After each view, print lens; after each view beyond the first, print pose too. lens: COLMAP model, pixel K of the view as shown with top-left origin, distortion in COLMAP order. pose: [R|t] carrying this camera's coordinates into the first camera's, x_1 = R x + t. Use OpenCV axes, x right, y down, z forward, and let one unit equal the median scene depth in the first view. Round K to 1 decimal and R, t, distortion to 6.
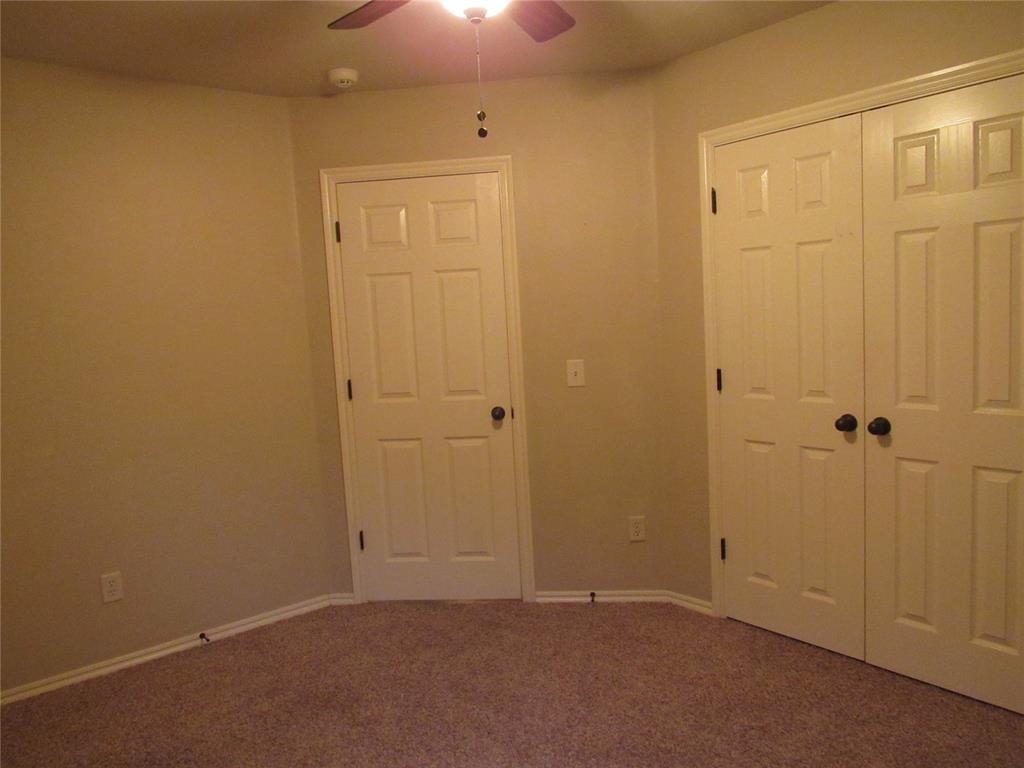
lens RADIAL K [[736.1, 0, 512.0], [0, 736.1, 384.0], [0, 0, 1]] dist [-0.012555, -0.002382]
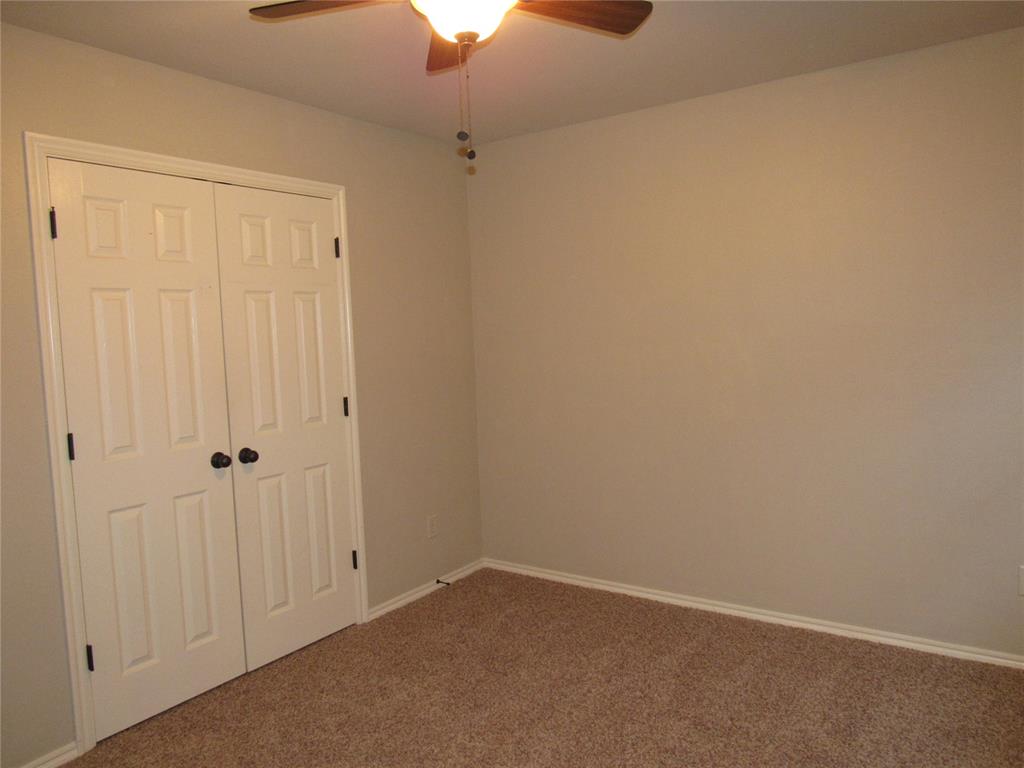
lens RADIAL K [[736.1, 0, 512.0], [0, 736.1, 384.0], [0, 0, 1]] dist [-0.012555, -0.002382]
pose [[-0.268142, -0.003606, 0.963373, -0.702405], [0.150572, 0.987547, 0.045606, -0.042209], [-0.951540, 0.157286, -0.264260, 0.858295]]
